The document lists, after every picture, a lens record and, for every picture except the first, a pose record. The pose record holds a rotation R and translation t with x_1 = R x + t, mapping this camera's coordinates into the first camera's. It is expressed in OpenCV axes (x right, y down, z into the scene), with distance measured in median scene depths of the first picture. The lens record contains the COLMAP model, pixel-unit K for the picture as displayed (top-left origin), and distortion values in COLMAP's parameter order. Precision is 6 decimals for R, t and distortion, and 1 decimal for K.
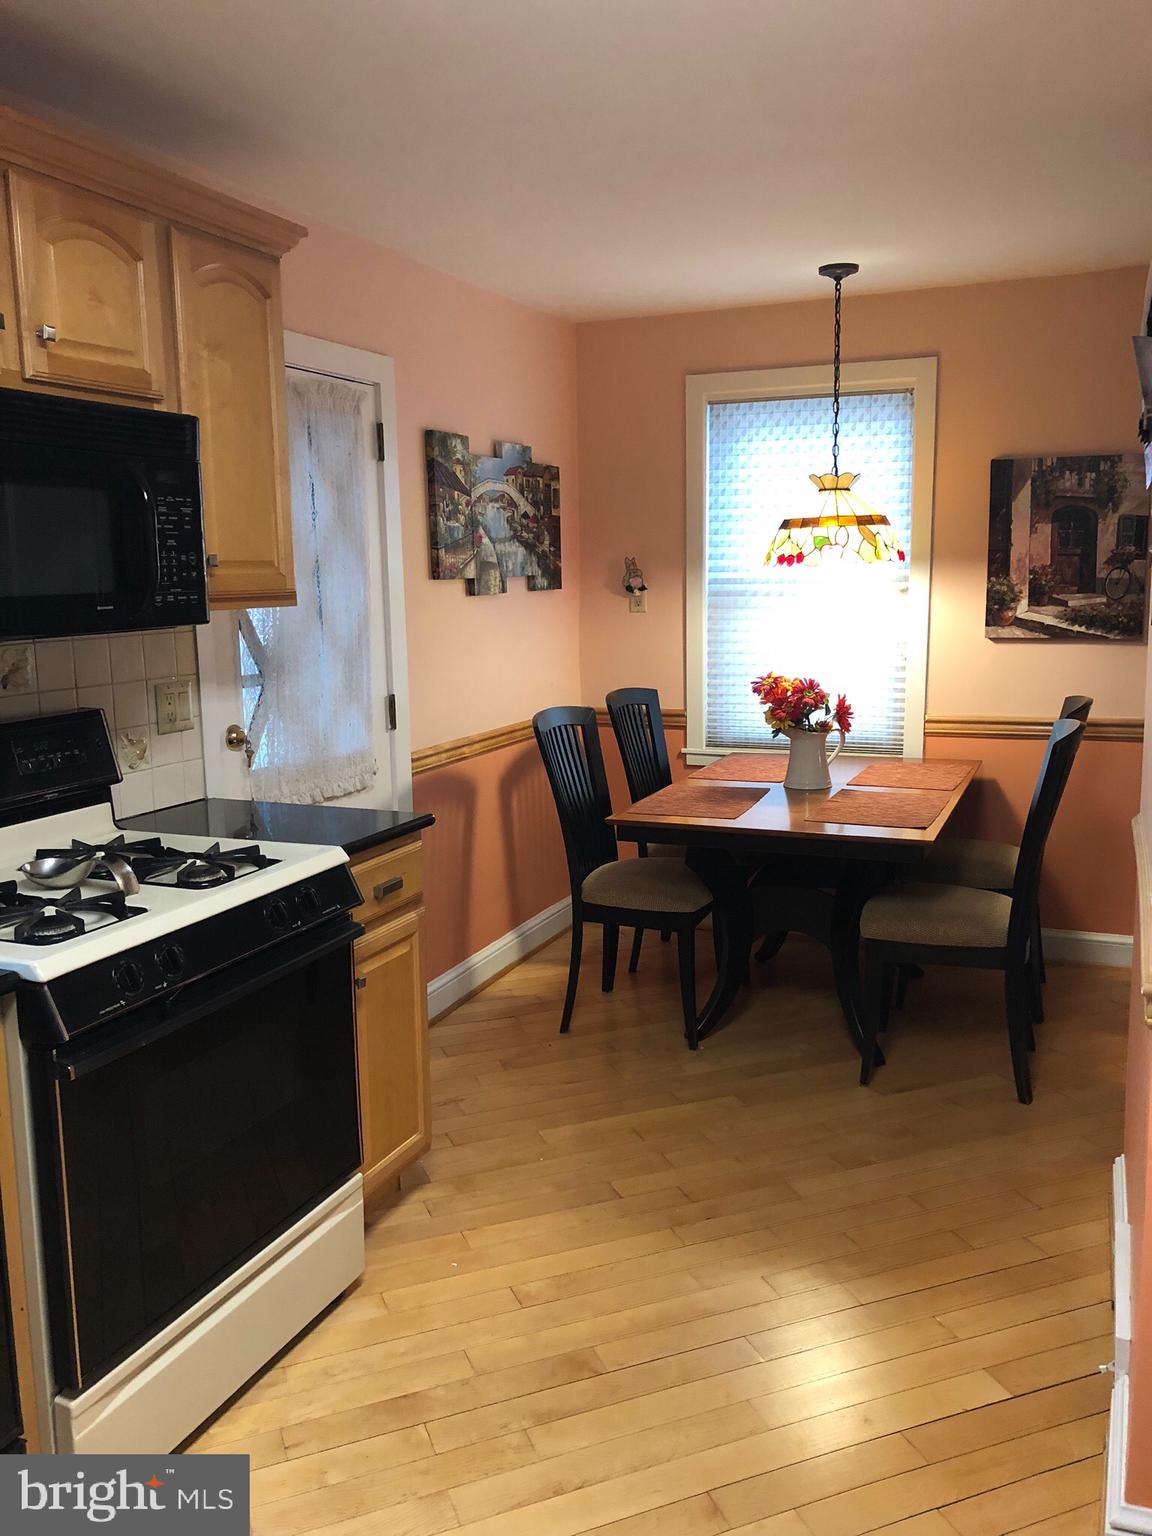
lens RADIAL K [[1267.1, 0, 570.6], [0, 1267.1, 776.7], [0, 0, 1]] dist [0.001659, -0.032878]
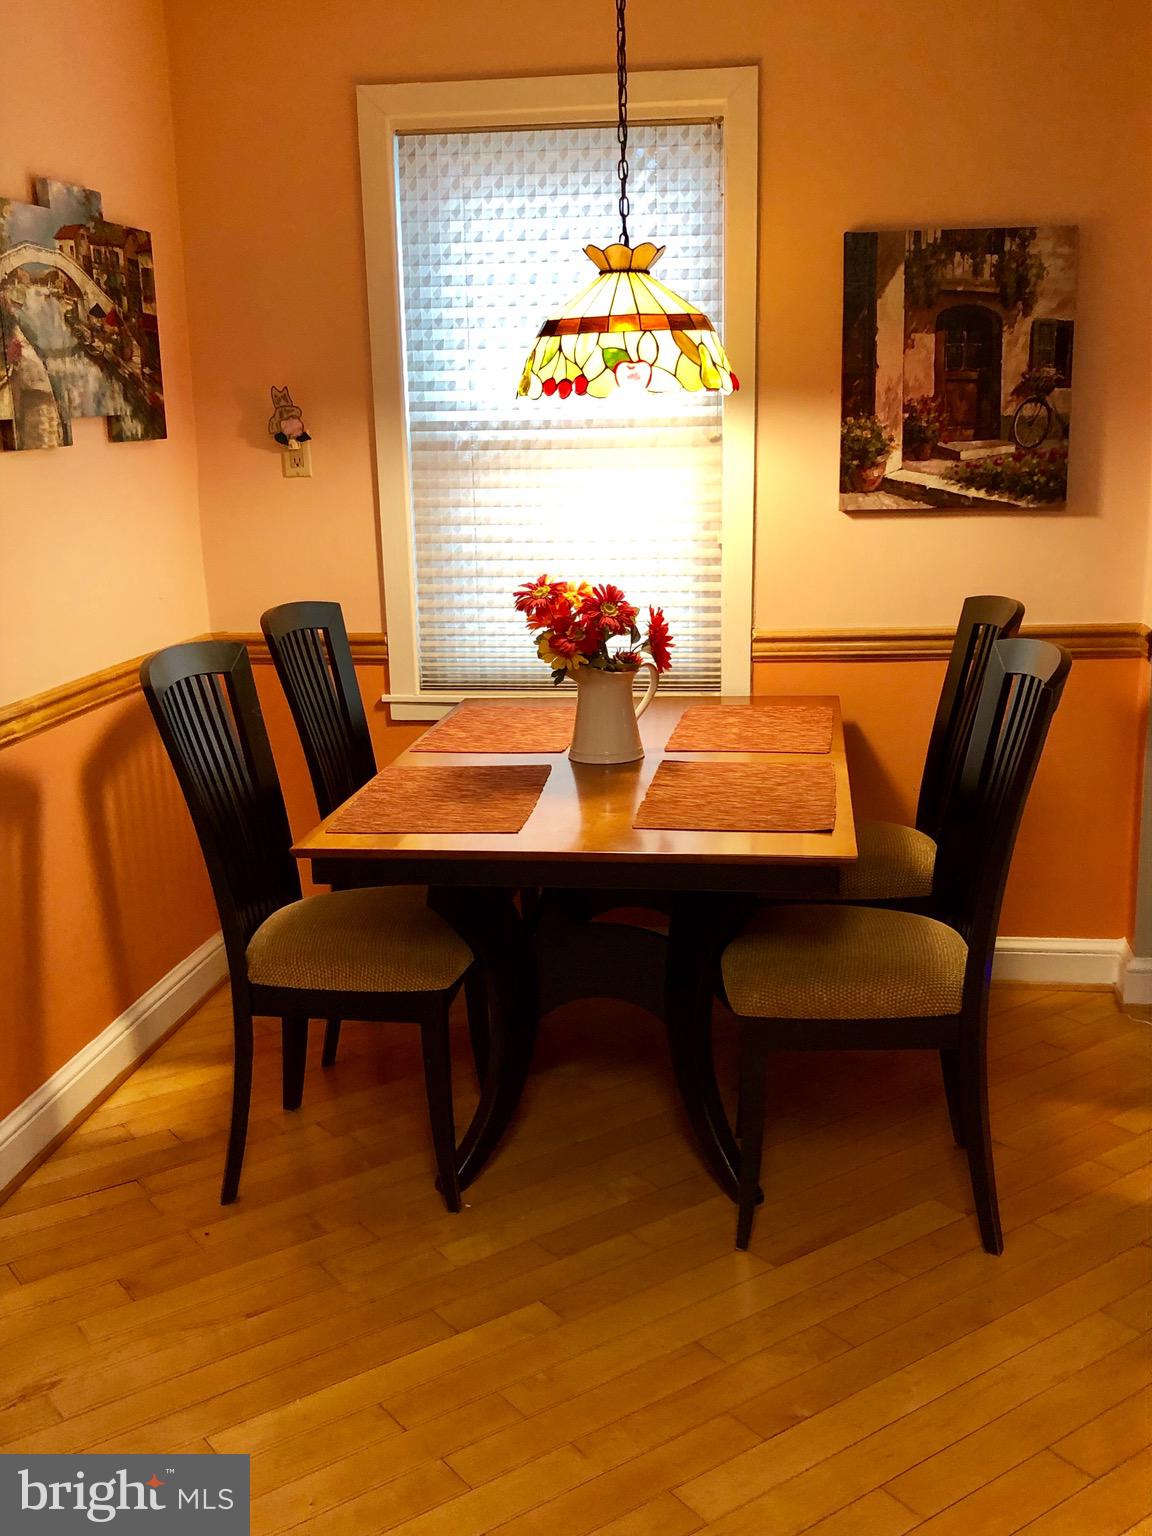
lens RADIAL K [[1553.7, 0, 581.8], [0, 1553.7, 762.3], [0, 0, 1]] dist [0.019243, 0.000000]
pose [[0.963309, -0.060034, 0.261593, -0.022521], [0.045733, 0.997125, 0.060425, -0.034600], [-0.264468, -0.046245, 0.963285, 0.255827]]
